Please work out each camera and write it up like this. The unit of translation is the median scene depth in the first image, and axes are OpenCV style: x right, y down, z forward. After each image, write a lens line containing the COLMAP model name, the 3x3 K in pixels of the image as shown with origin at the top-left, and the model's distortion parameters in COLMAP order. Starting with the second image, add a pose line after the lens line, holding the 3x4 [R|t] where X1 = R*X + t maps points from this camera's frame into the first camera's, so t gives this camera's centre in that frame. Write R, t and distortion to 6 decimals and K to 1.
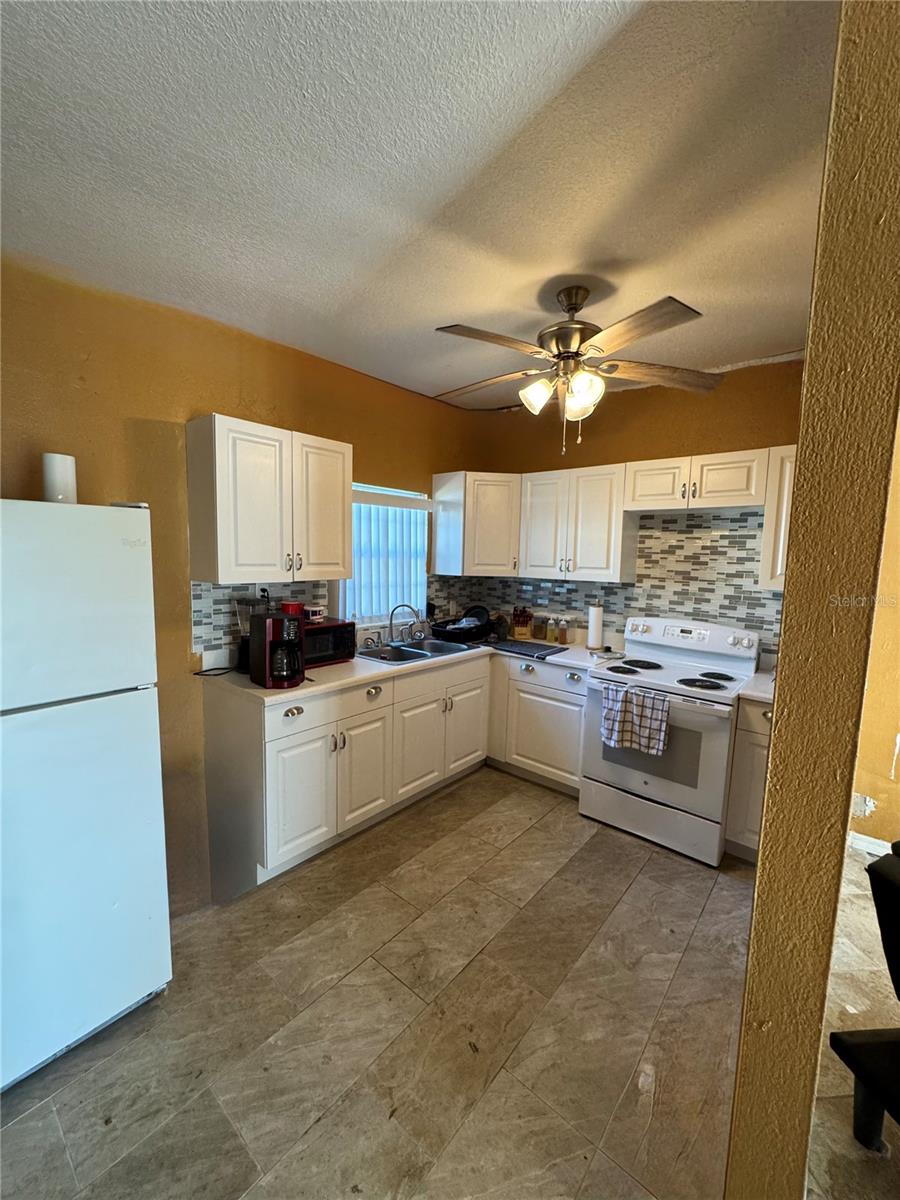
lens RADIAL K [[478.5, 0, 452.2], [0, 478.5, 603.4], [0, 0, 1]] dist [-0.002869, 0.000604]
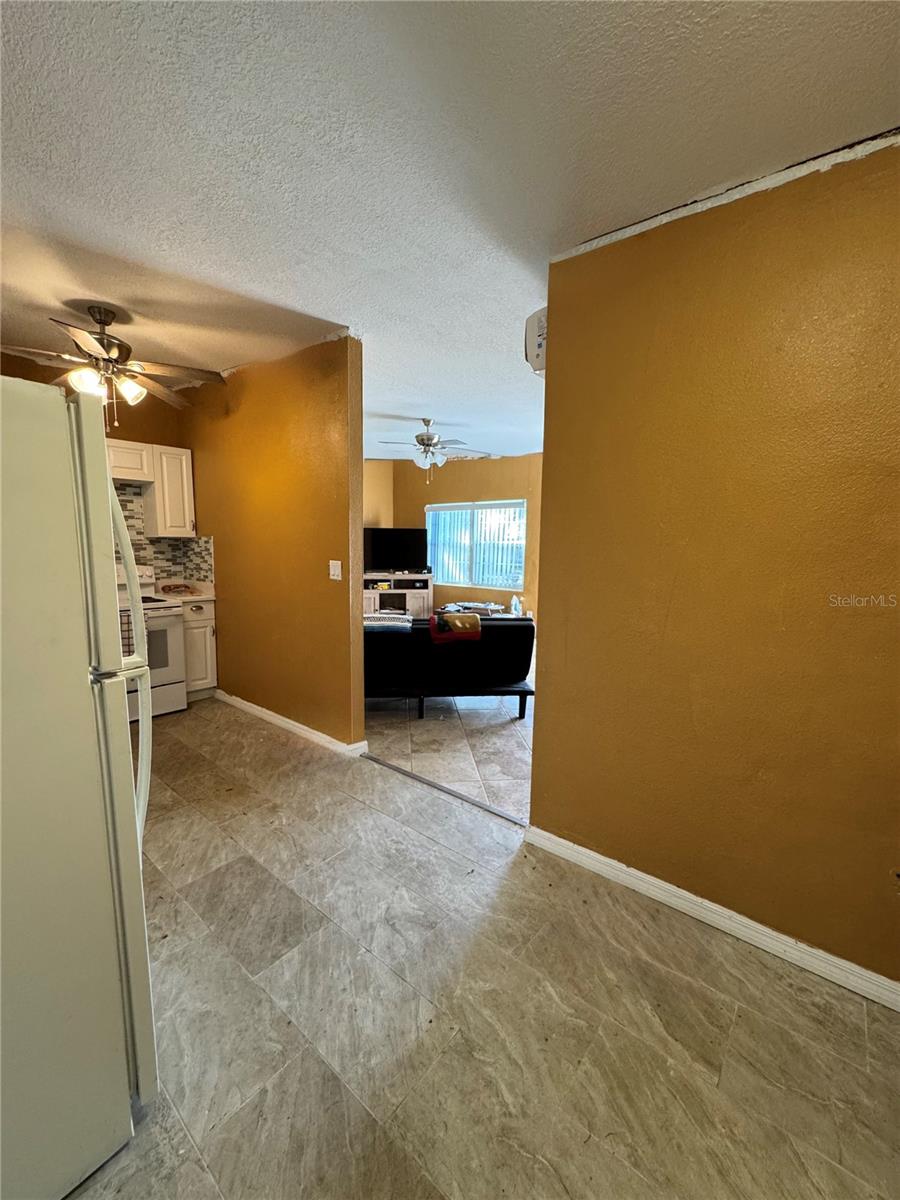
lens RADIAL K [[478.5, 0, 444.5], [0, 478.5, 604.0], [0, 0, 1]] dist [-0.002869, 0.000604]
pose [[-0.001808, -0.151067, 0.988522, -1.265506], [0.088047, 0.984660, 0.150638, 0.046589], [-0.996115, 0.087308, 0.011521, 0.101766]]
